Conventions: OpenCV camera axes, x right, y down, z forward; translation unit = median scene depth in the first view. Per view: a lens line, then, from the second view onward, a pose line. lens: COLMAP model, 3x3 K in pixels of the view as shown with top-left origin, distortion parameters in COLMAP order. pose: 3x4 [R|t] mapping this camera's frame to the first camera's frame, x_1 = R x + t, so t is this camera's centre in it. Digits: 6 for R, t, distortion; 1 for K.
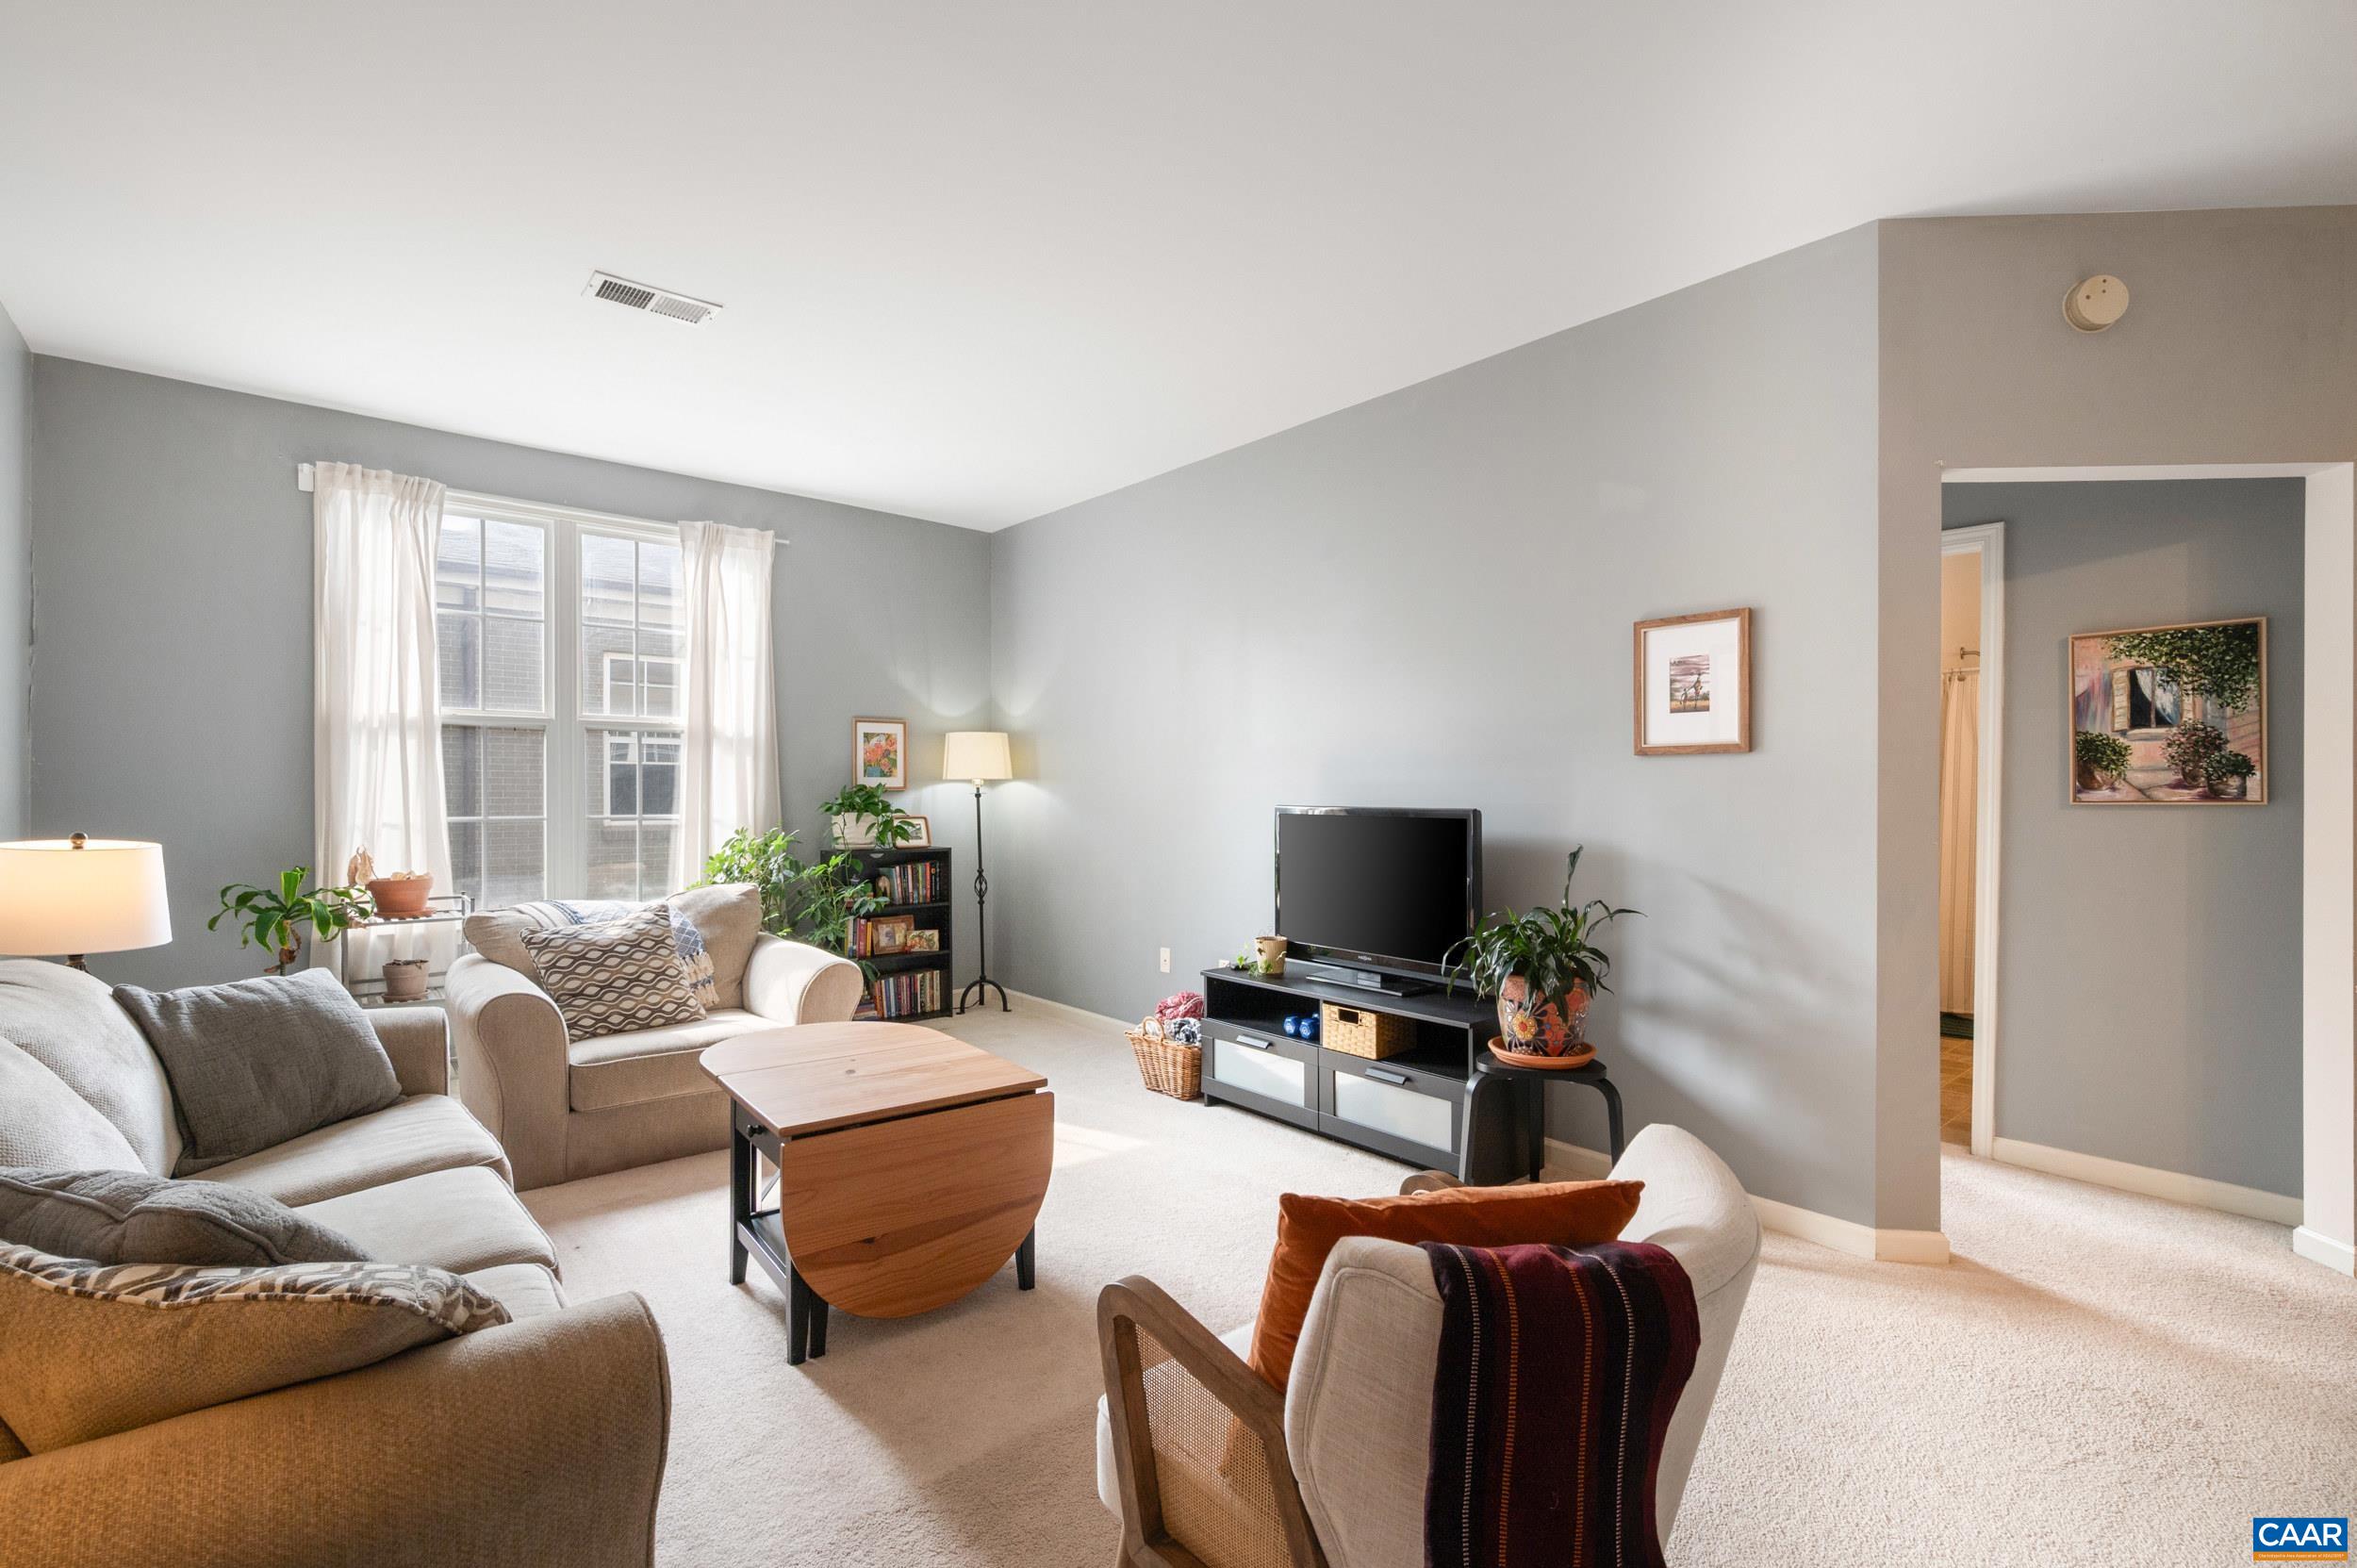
lens RADIAL K [[1054.1, 0, 1177.7], [0, 1054.1, 801.1], [0, 0, 1]] dist [0.000416, -0.000550]
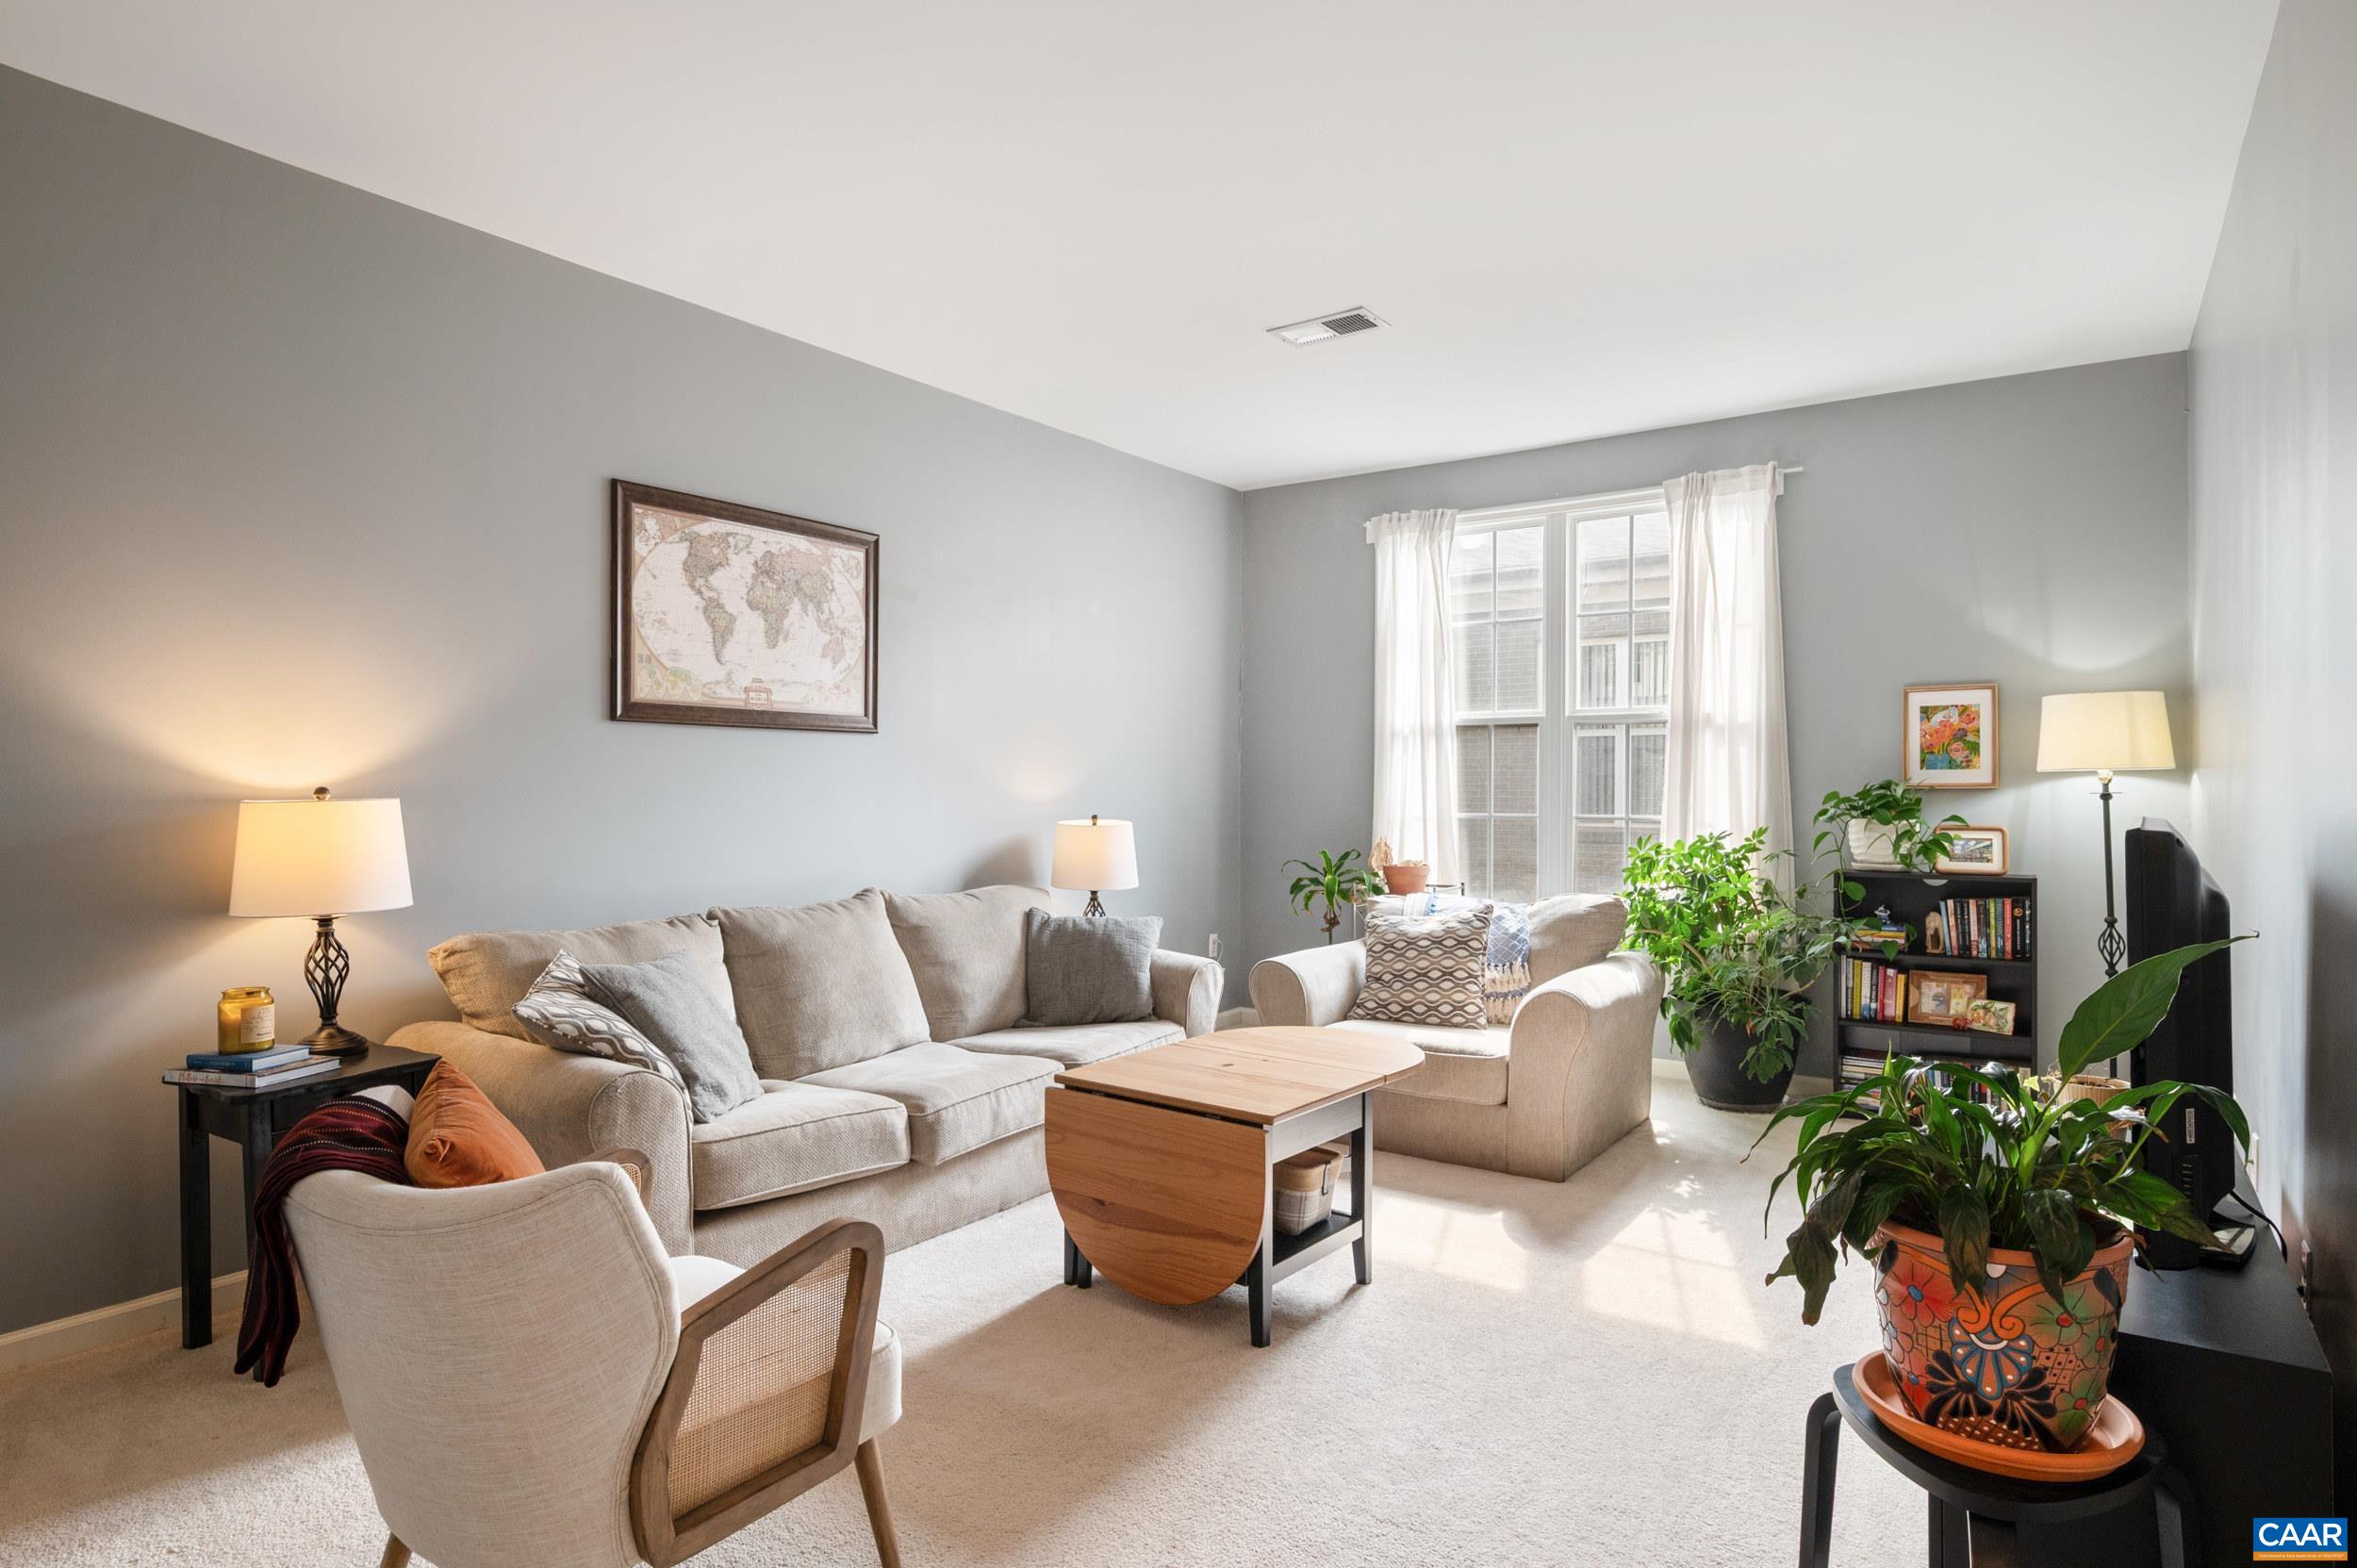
lens RADIAL K [[1289.6, 0, 1172.7], [0, 1289.6, 791.2], [0, 0, 1]] dist [0.001726, 0.000738]
pose [[0.242091, 0.002403, -0.970251, 0.635174], [-0.009786, 0.999952, 0.000034, -0.005152], [0.970204, 0.009487, 0.242103, 0.465243]]
